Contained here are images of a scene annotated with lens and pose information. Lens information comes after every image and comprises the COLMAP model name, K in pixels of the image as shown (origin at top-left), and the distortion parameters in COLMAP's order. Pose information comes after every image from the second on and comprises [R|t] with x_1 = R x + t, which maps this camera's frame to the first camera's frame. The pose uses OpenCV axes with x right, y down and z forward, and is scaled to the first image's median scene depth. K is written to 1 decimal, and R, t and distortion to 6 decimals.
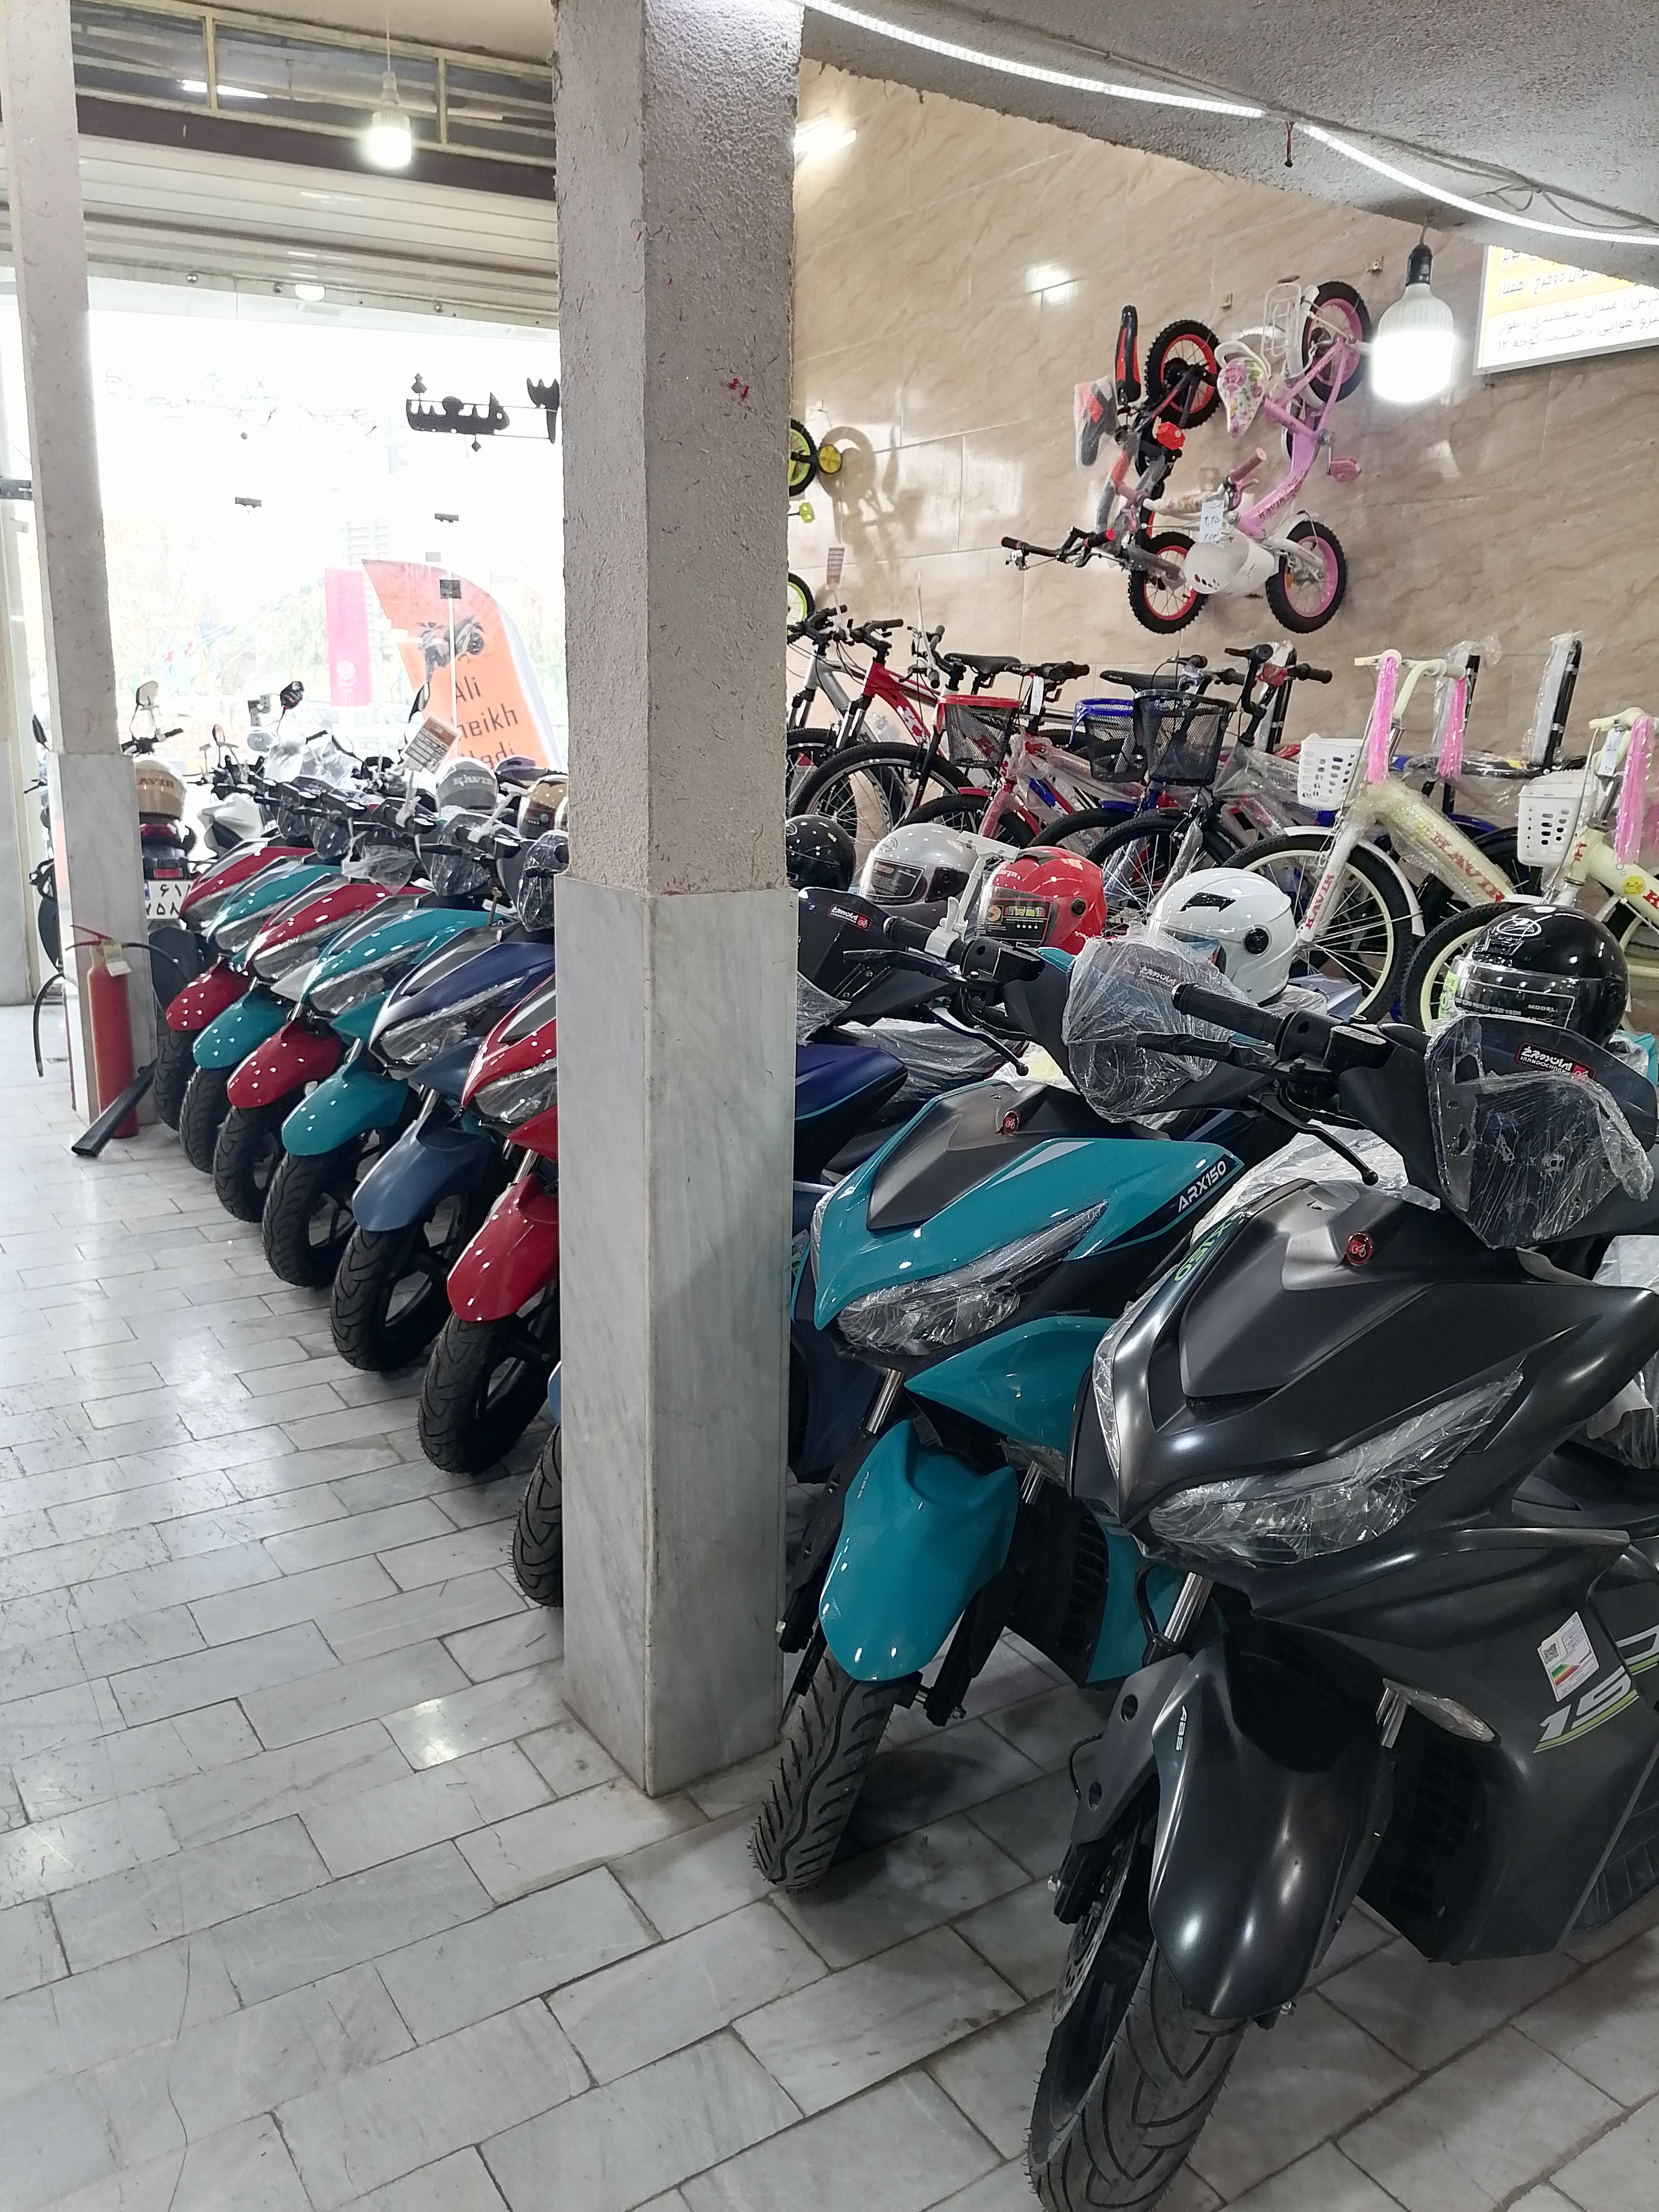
lens RADIAL K [[1614.2, 0, 829.5], [0, 1614.2, 1106.0], [0, 0, 1]] dist [0.060262, -0.077922]
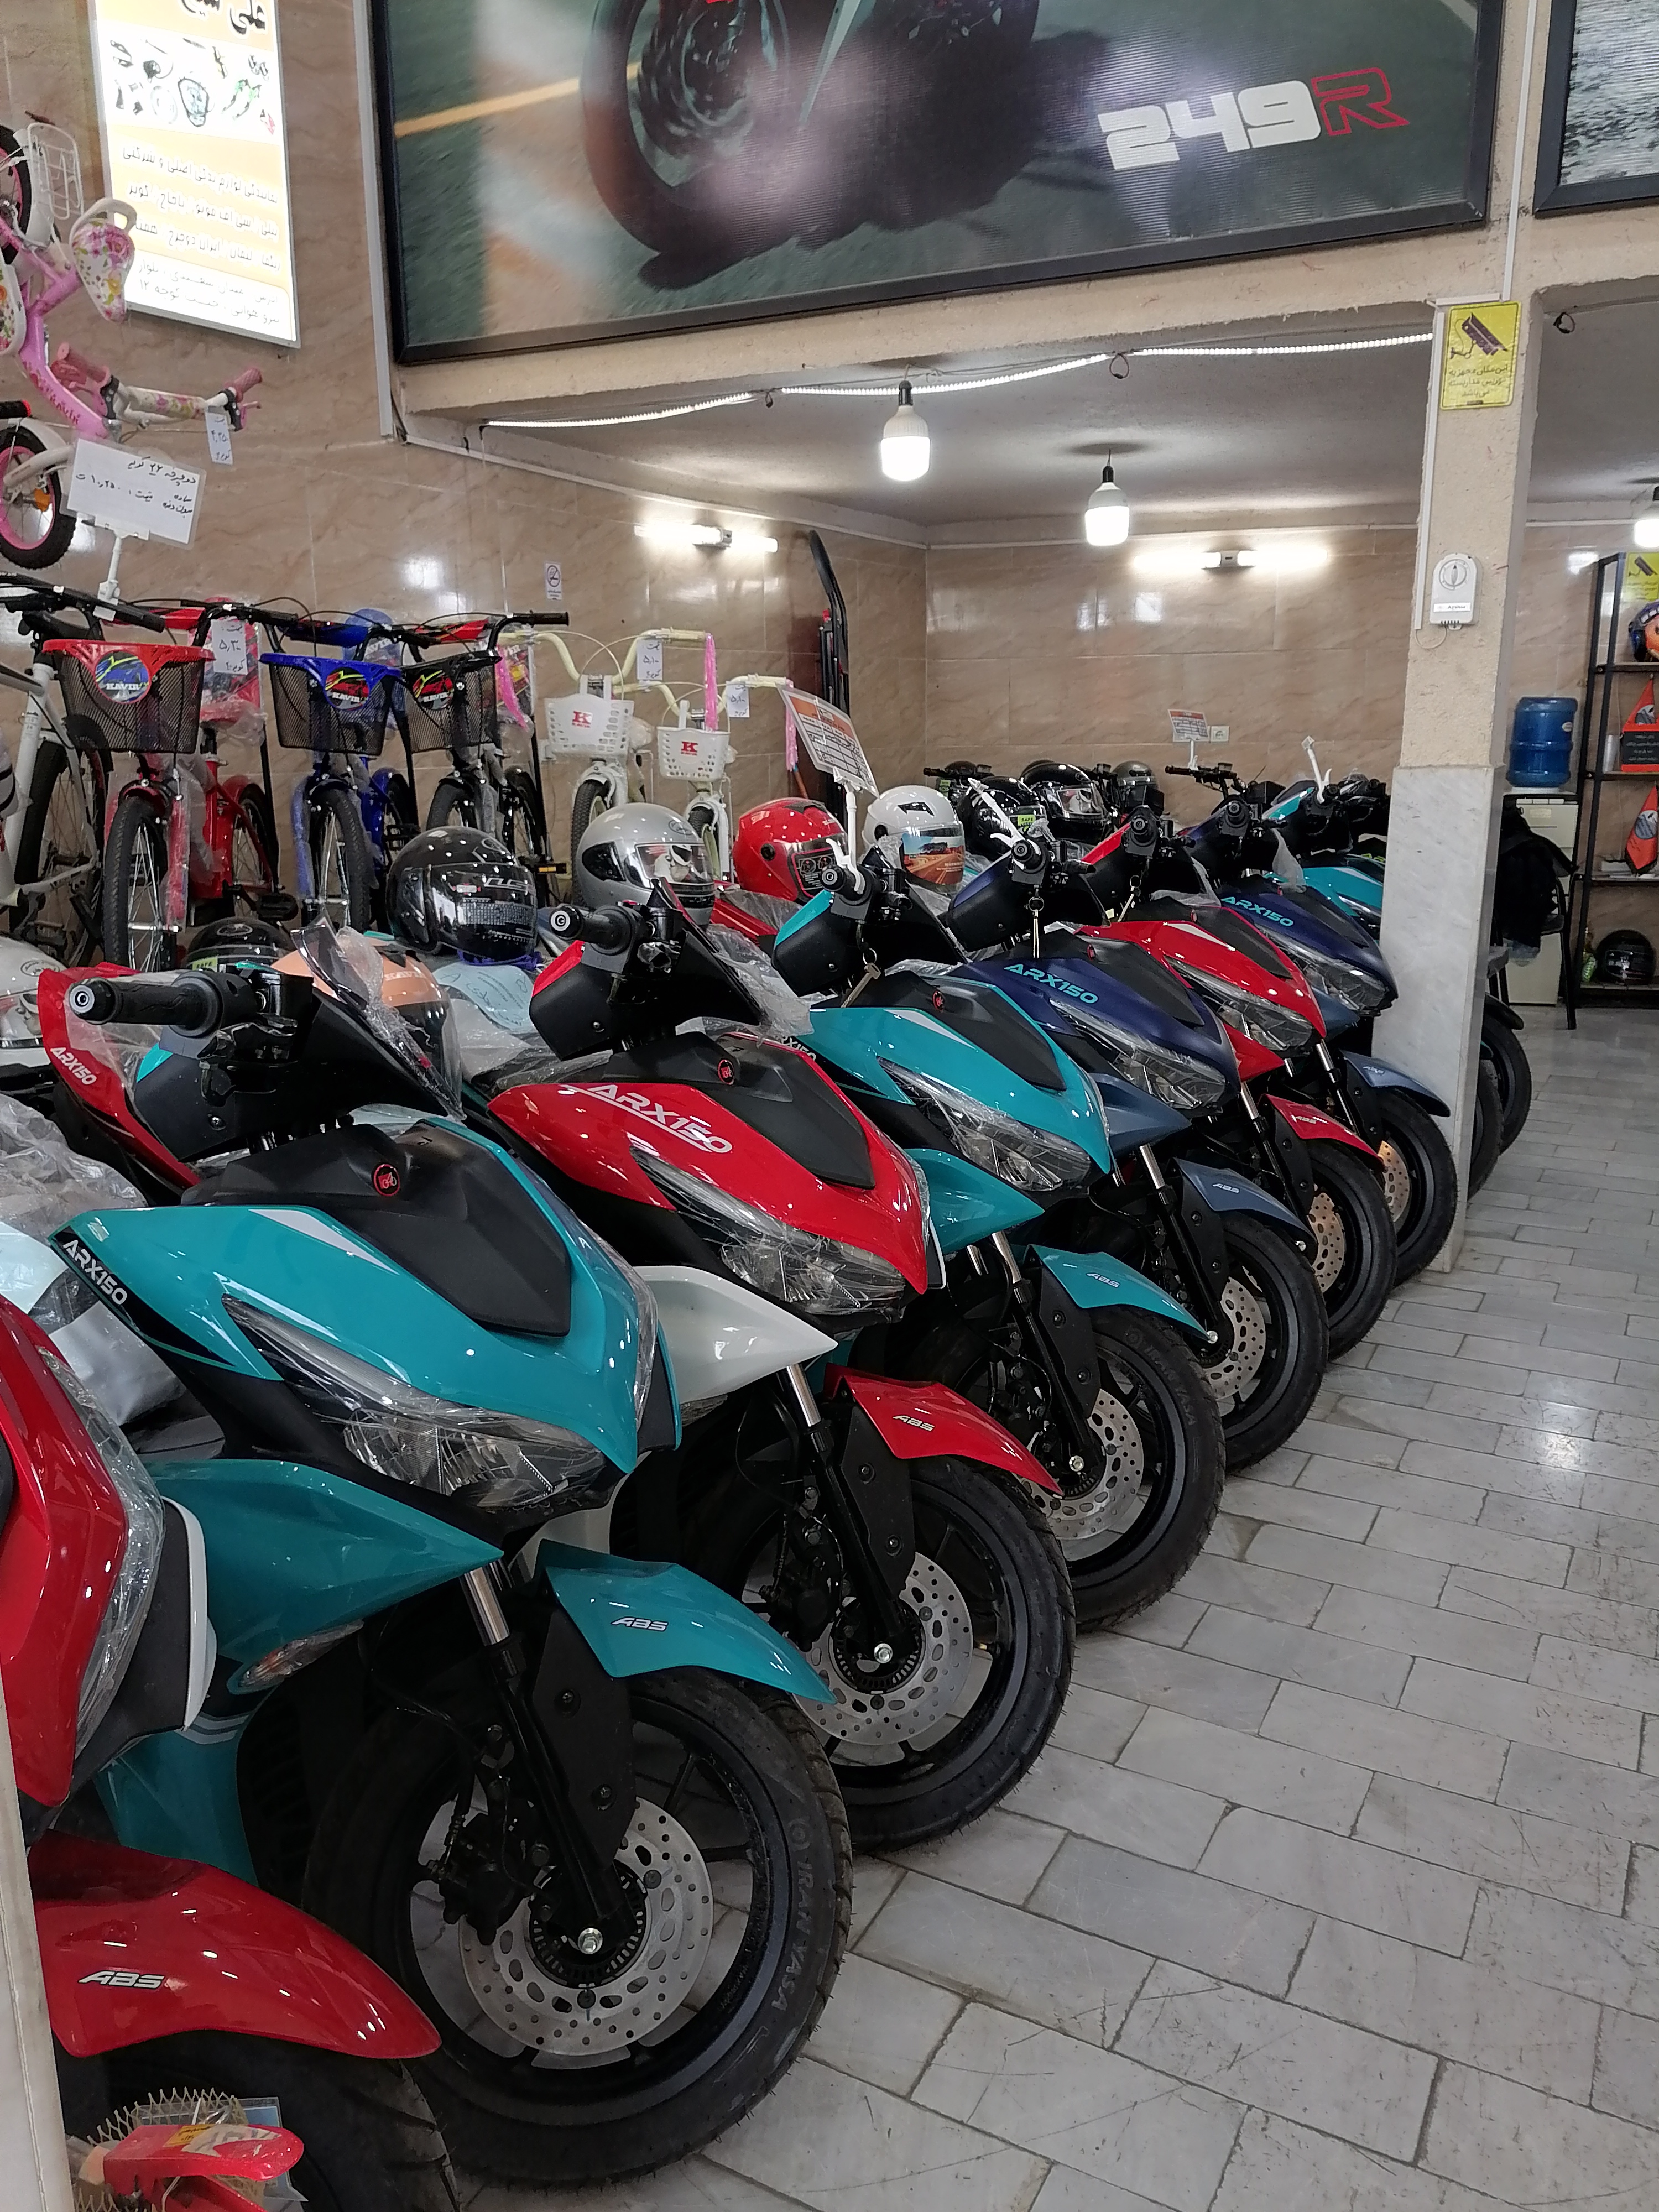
lens RADIAL K [[1614.2, 0, 829.5], [0, 1614.2, 1106.0], [0, 0, 1]] dist [0.060262, -0.077922]
pose [[-0.449555, -0.230863, 0.862904, -0.736323], [0.207697, 0.912532, 0.352346, -0.292826], [-0.868770, 0.337622, -0.362284, 1.211798]]
